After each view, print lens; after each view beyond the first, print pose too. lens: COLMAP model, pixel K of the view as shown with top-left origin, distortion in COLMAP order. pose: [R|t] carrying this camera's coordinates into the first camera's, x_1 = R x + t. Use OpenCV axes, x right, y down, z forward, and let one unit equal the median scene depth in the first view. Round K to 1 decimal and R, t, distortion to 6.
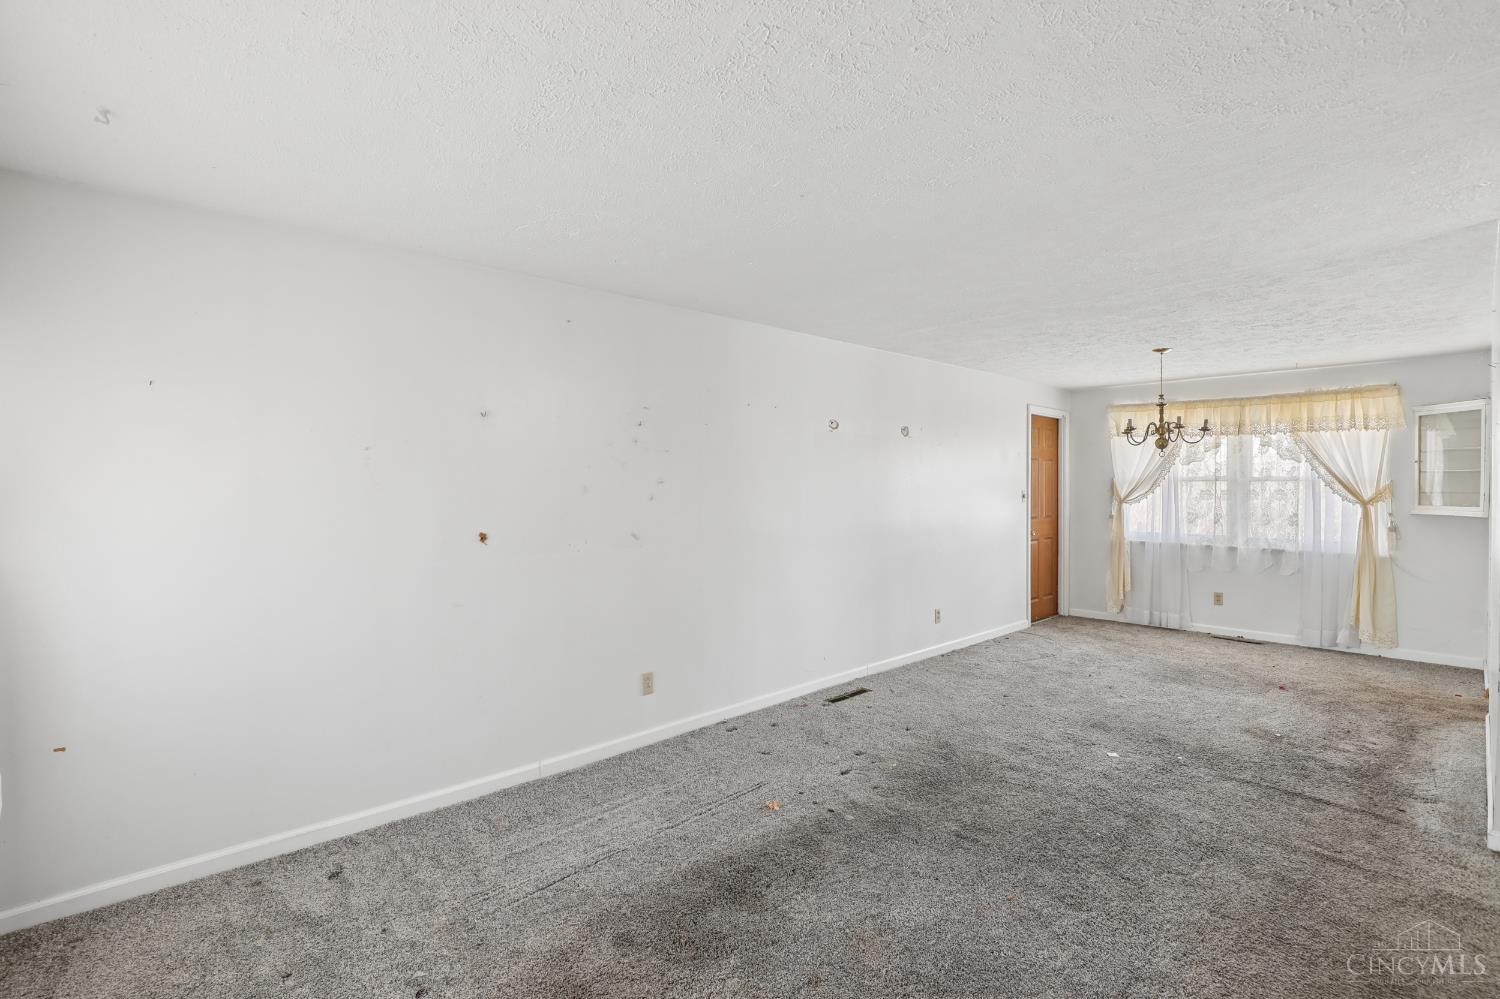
lens RADIAL K [[690.8, 0, 753.7], [0, 690.8, 493.5], [0, 0, 1]] dist [-0.042296, 0.009511]
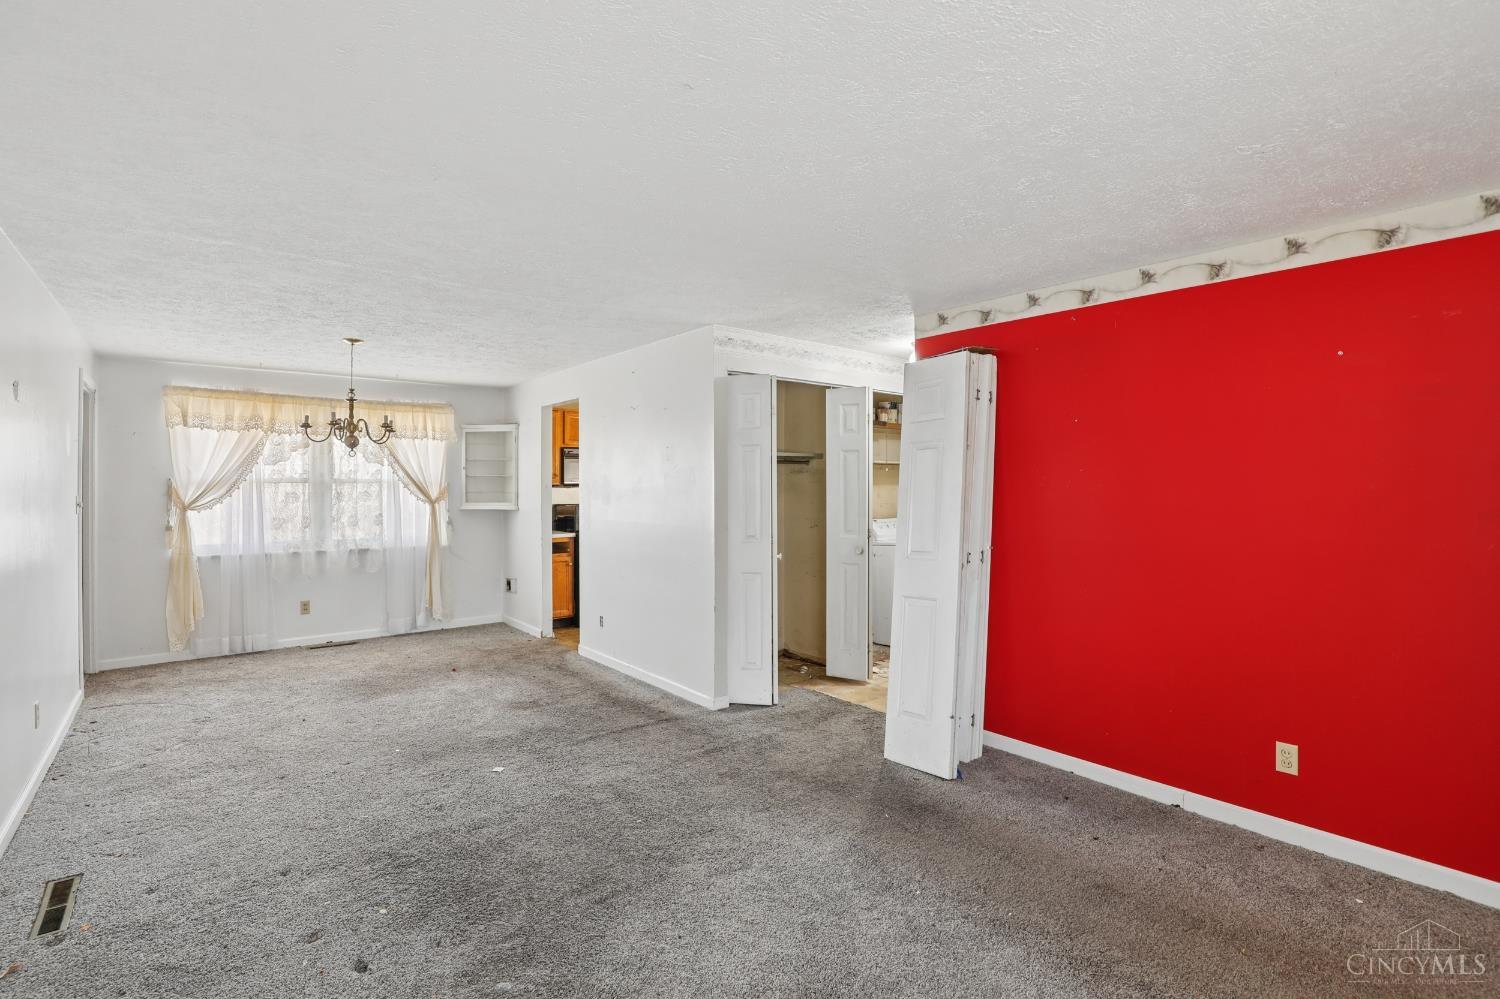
lens RADIAL K [[690.8, 0, 753.7], [0, 690.8, 493.5], [0, 0, 1]] dist [-0.042296, 0.009511]
pose [[0.053686, -0.011995, 0.998486, -0.248956], [0.014042, 0.999838, 0.011257, -0.006166], [-0.998459, 0.013416, 0.053846, 0.355852]]
